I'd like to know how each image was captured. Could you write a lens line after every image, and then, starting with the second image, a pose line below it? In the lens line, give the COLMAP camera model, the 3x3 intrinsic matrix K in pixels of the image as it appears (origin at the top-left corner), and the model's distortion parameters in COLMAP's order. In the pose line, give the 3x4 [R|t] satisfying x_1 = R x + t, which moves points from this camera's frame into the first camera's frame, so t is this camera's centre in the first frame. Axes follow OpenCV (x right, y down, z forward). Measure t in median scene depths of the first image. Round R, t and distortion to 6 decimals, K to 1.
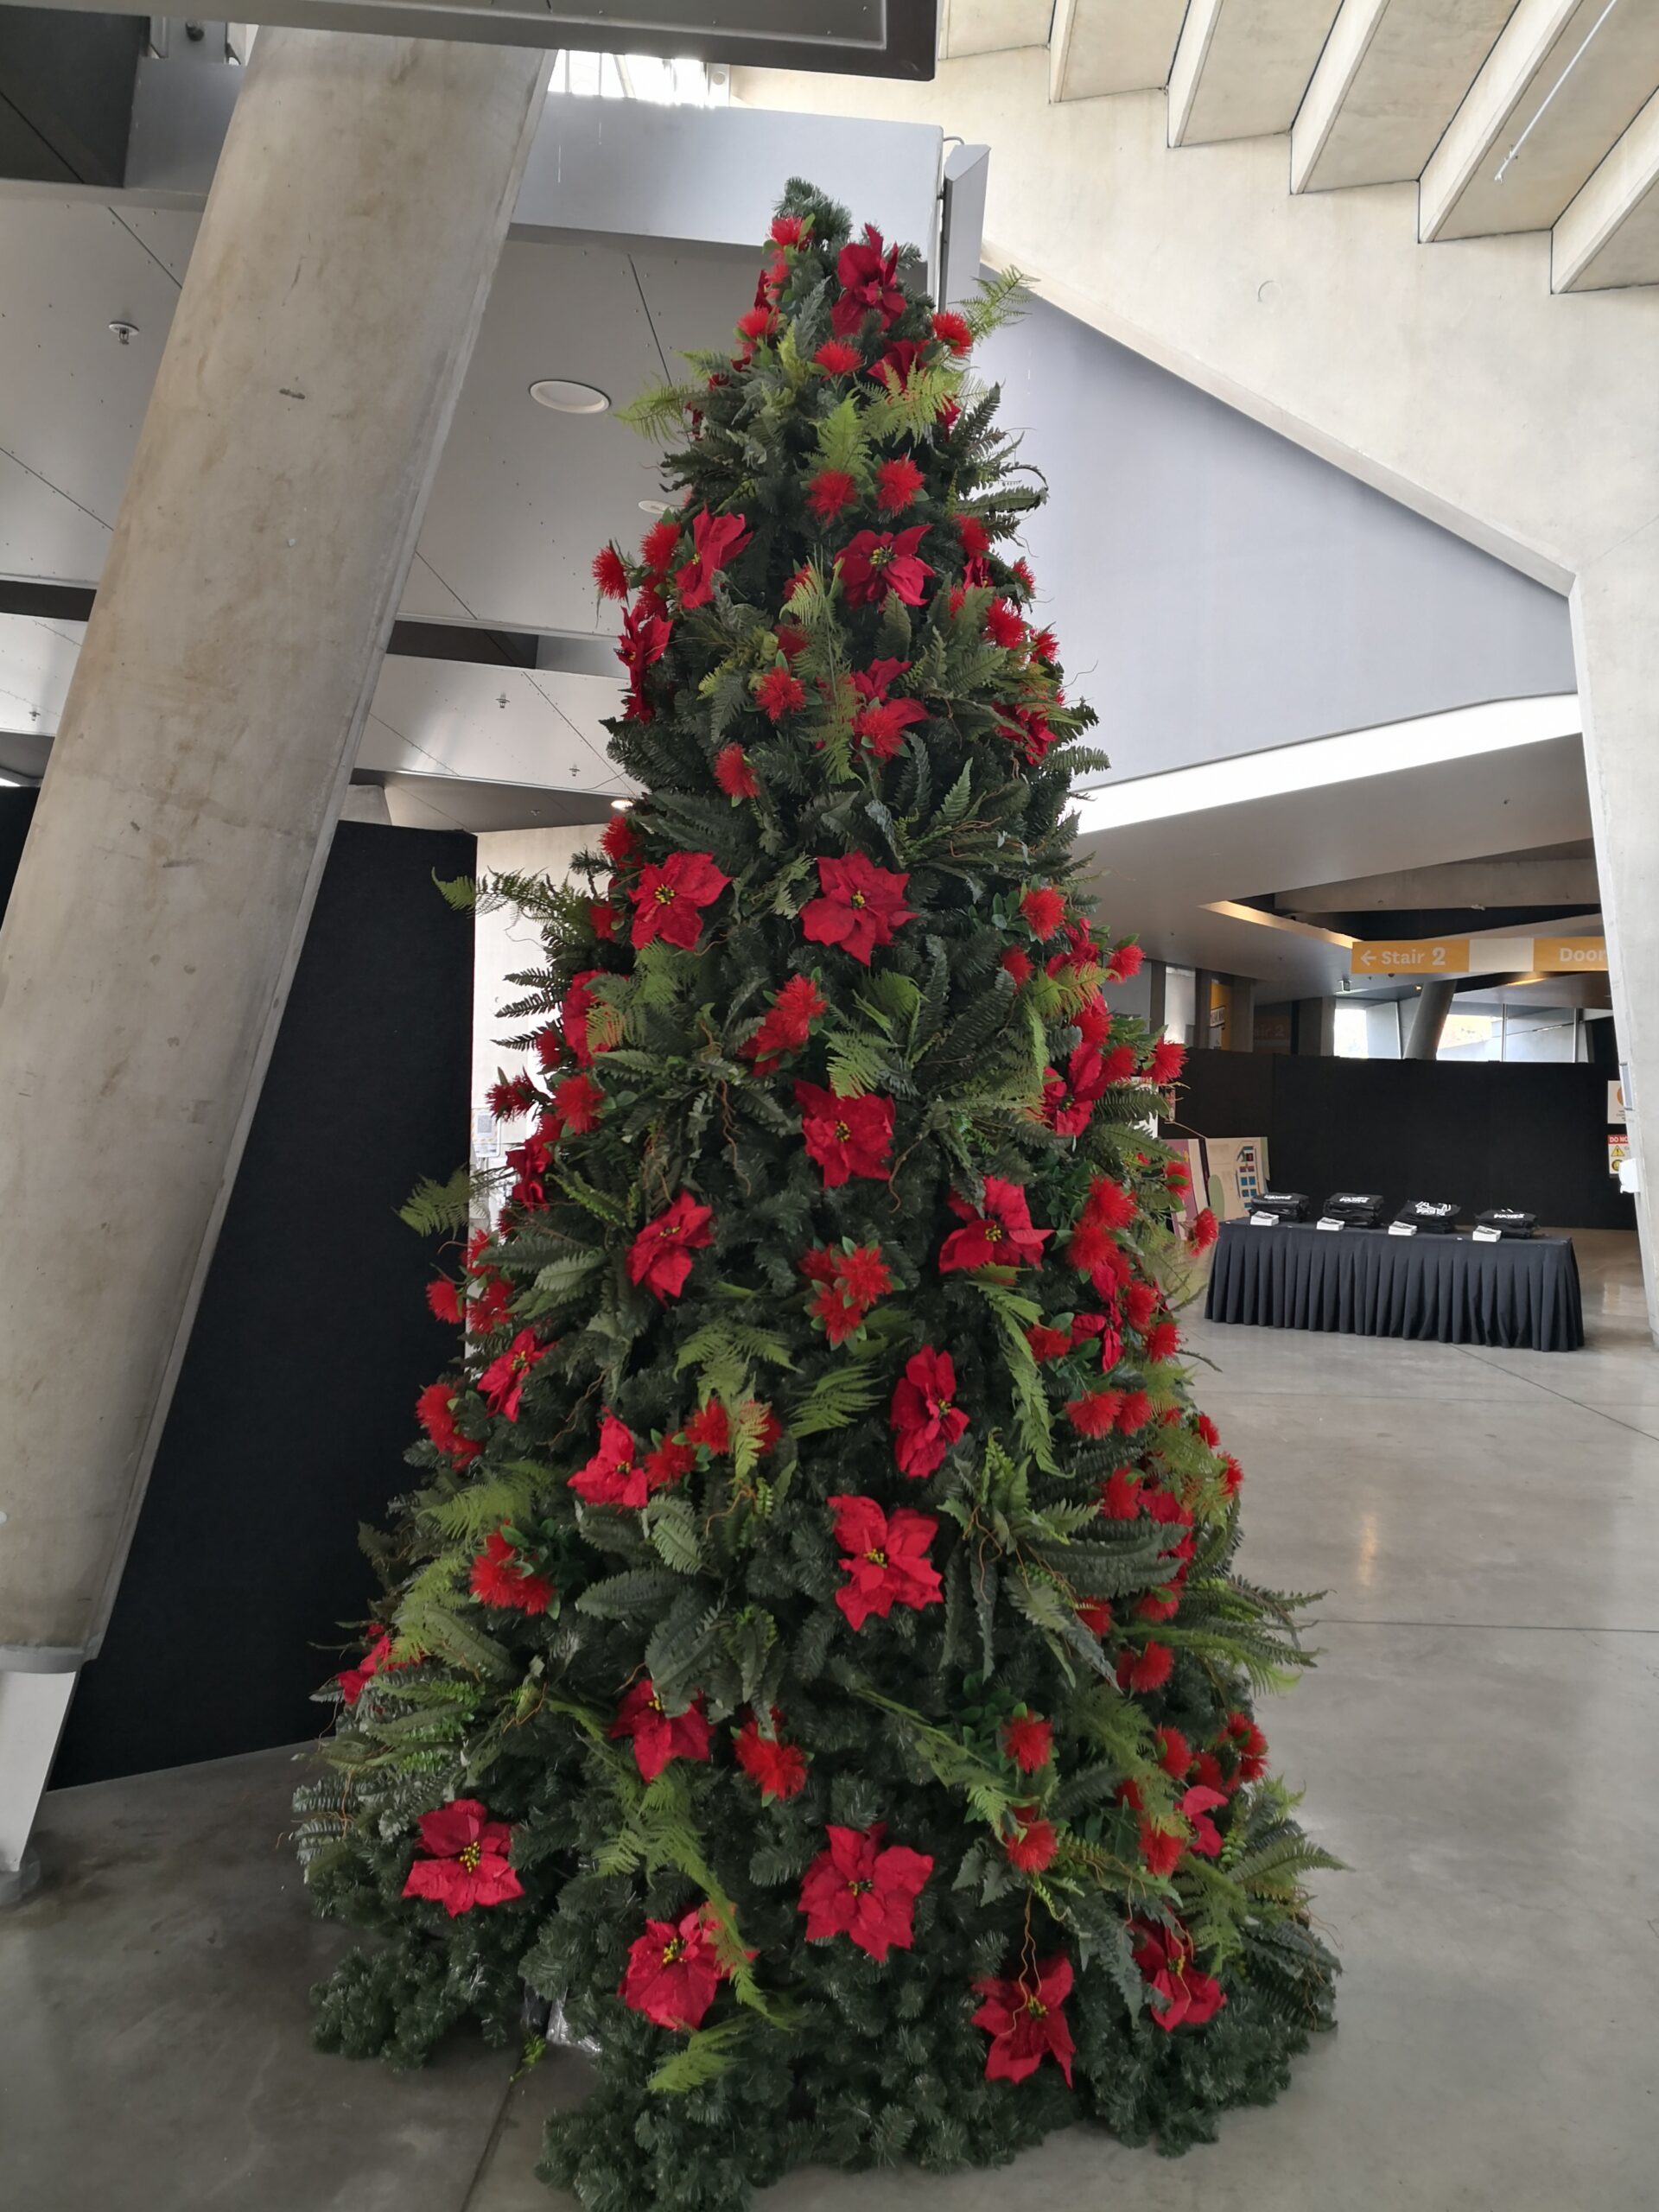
lens RADIAL K [[1768.7, 0, 829.5], [0, 1768.7, 1106.0], [0, 0, 1]] dist [0.037700, -0.063791]
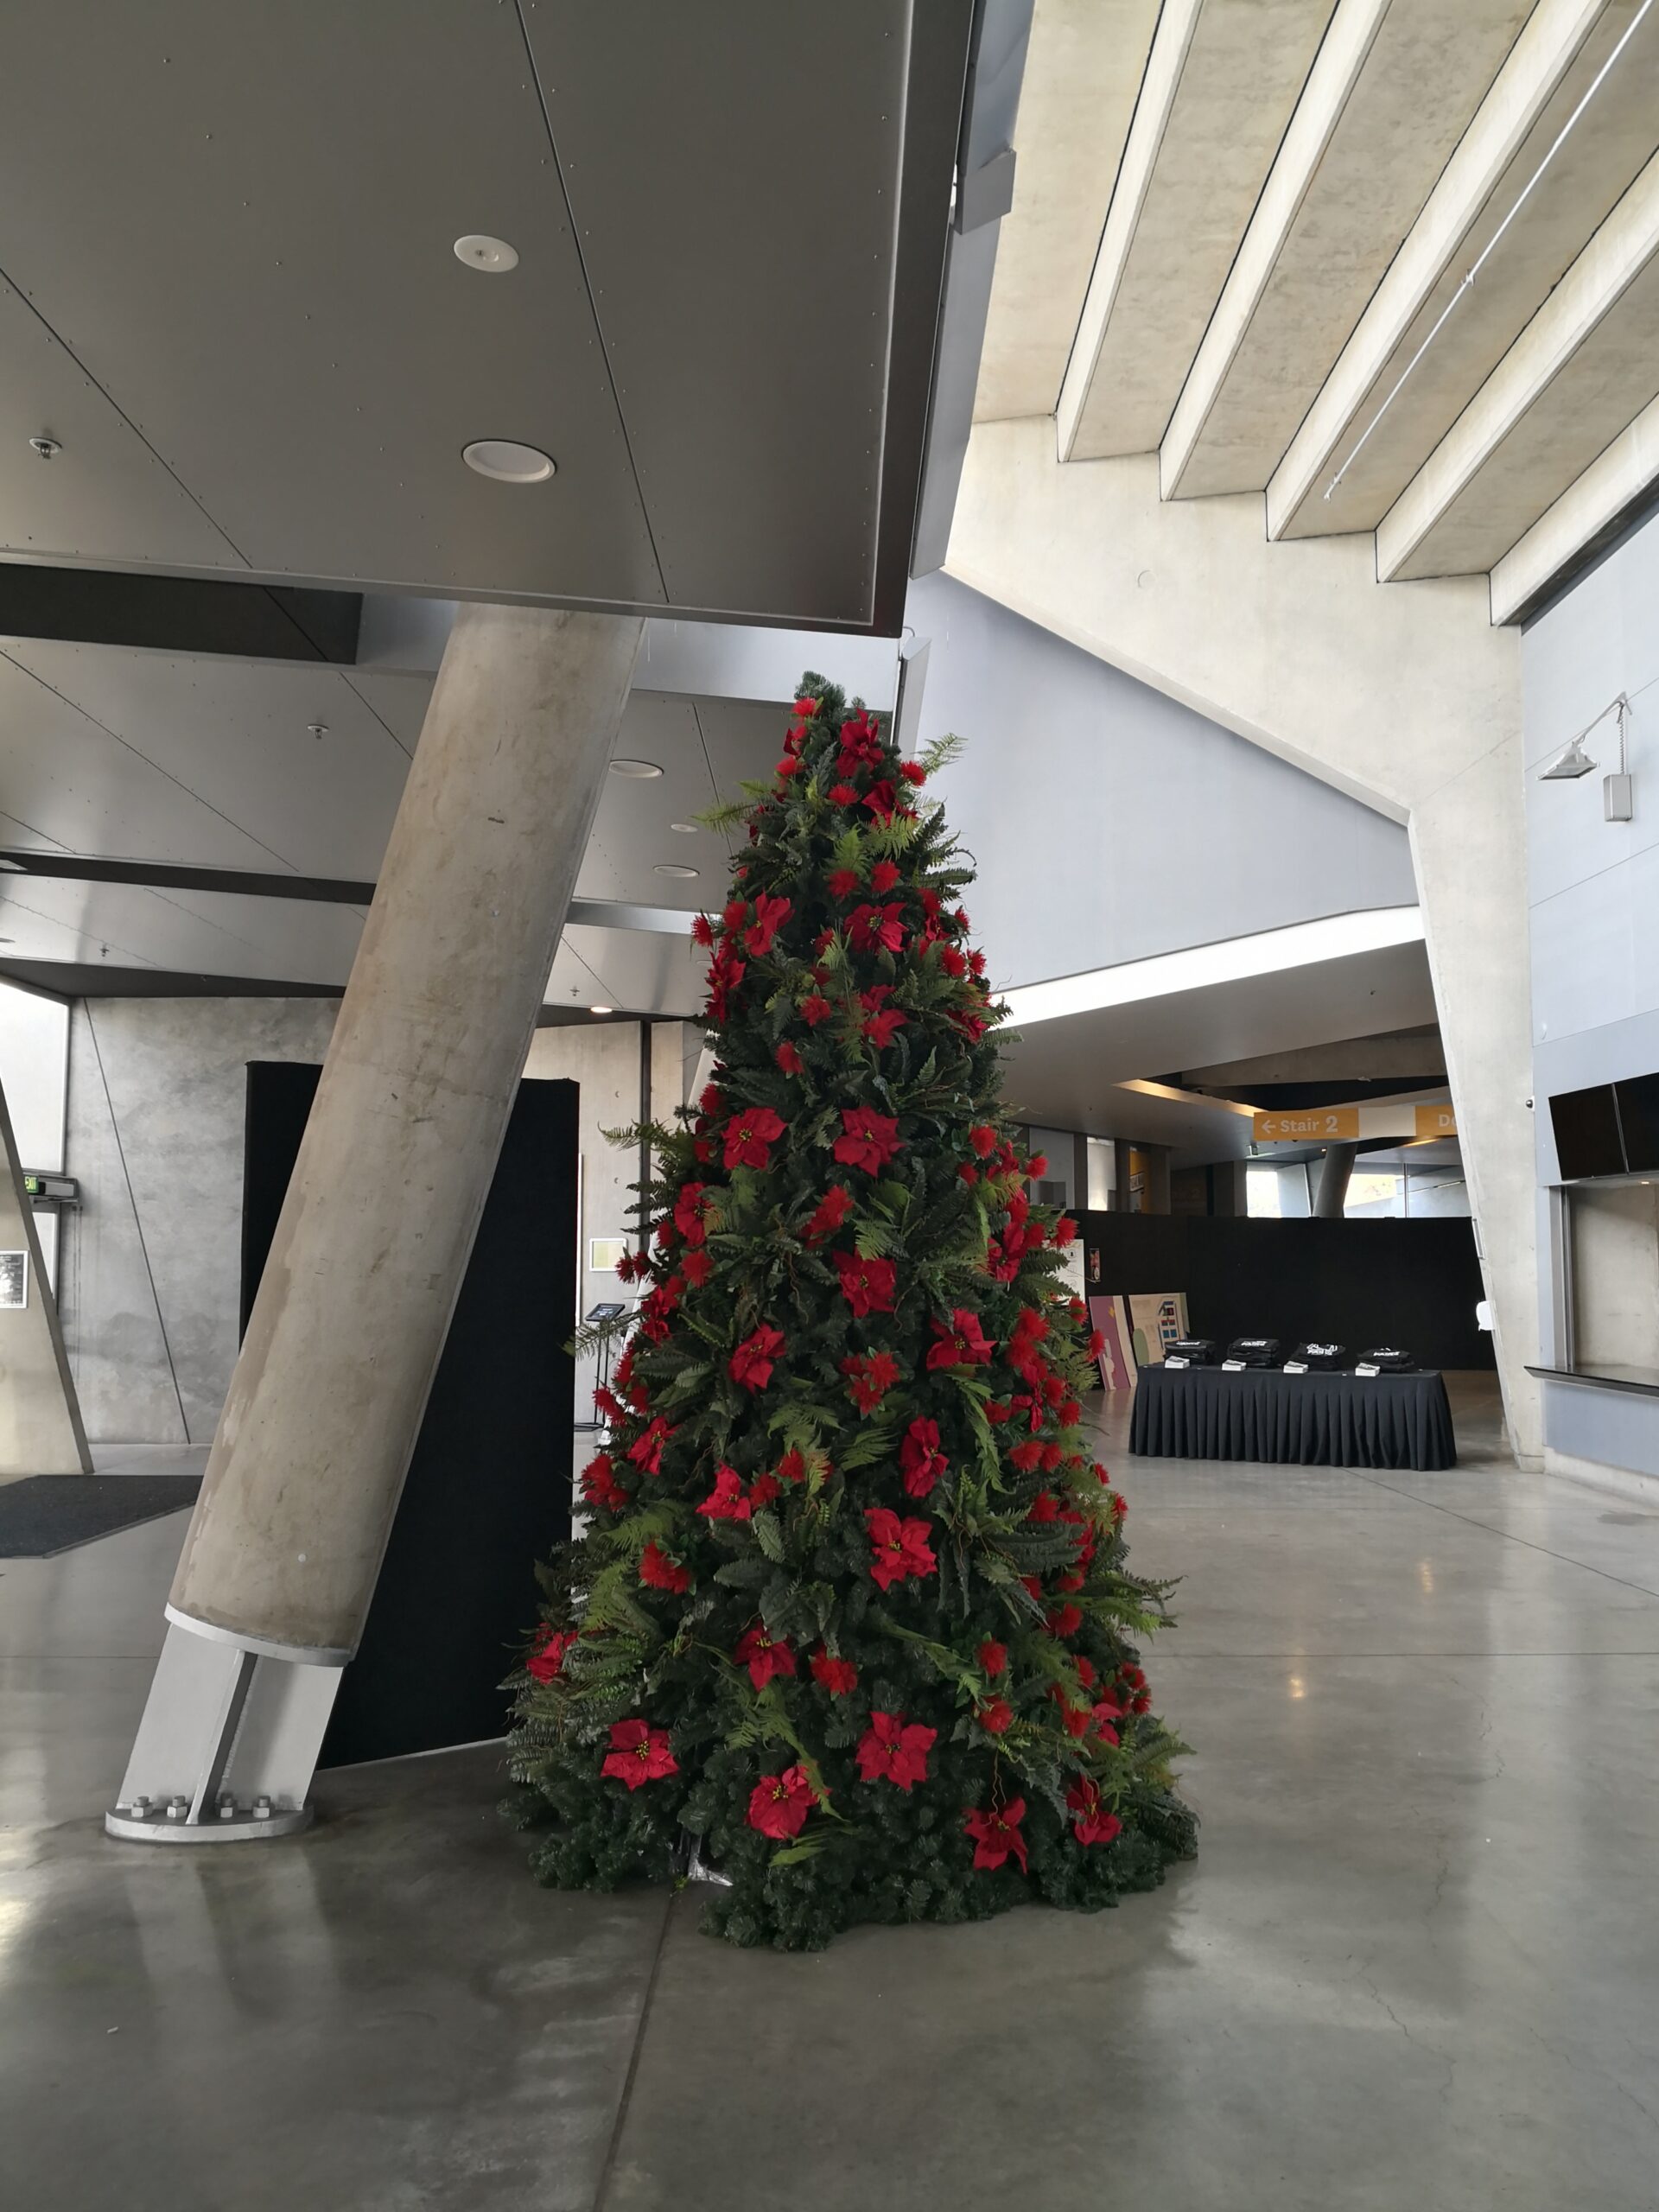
lens RADIAL K [[1768.7, 0, 829.5], [0, 1768.7, 1106.0], [0, 0, 1]] dist [0.037700, -0.063791]
pose [[0.998999, -0.021107, 0.039440, -0.079985], [0.024751, 0.995236, -0.094303, 0.005759], [-0.037261, 0.095185, 0.994762, -0.580130]]
